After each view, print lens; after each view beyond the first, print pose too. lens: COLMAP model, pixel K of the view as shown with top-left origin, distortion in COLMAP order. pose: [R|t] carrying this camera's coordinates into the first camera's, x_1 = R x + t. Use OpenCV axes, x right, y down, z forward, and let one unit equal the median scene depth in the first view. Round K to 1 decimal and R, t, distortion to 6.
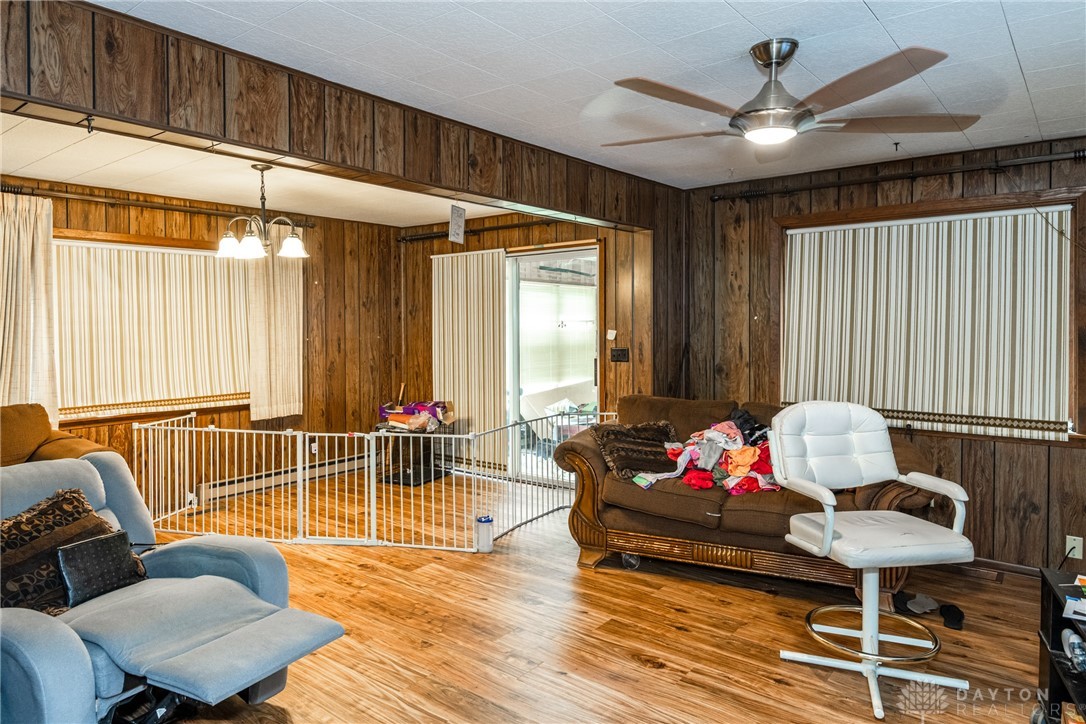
lens RADIAL K [[698.2, 0, 543.0], [0, 698.2, 362.0], [0, 0, 1]] dist [-0.001687, 0.000348]
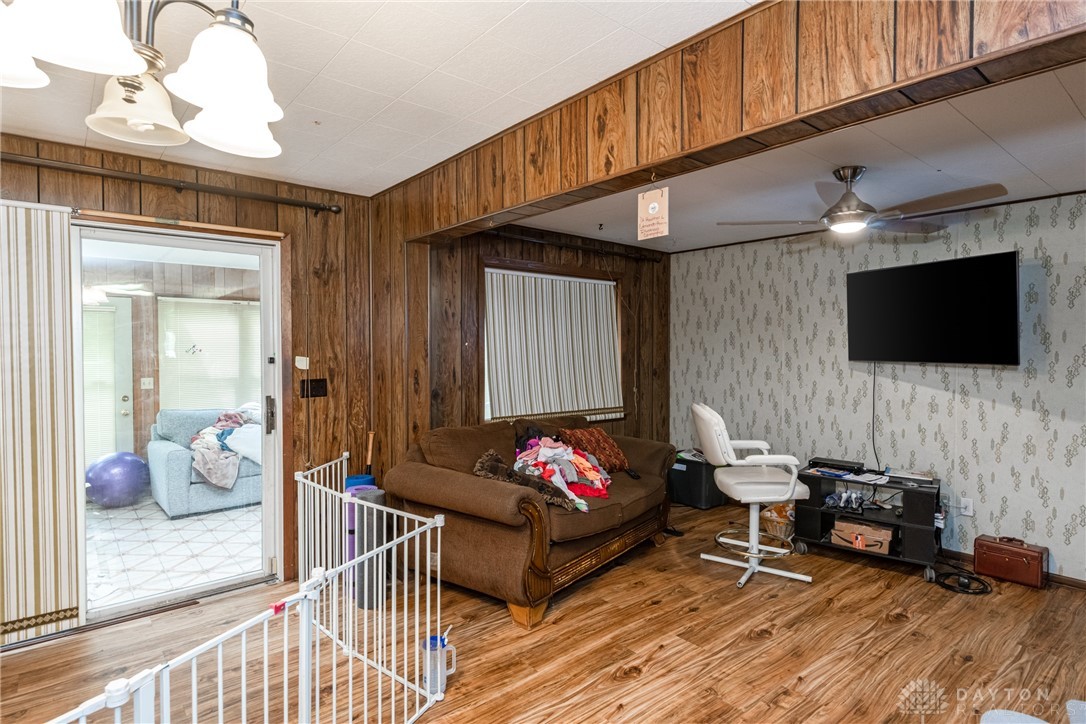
lens RADIAL K [[556.7, 0, 543.0], [0, 556.7, 362.0], [0, 0, 1]] dist [0.042756, -0.000142]
pose [[0.215971, 0.000768, 0.976400, -0.595060], [0.072203, 0.997249, -0.016755, -0.013880], [-0.973727, 0.074117, 0.215321, 0.814152]]
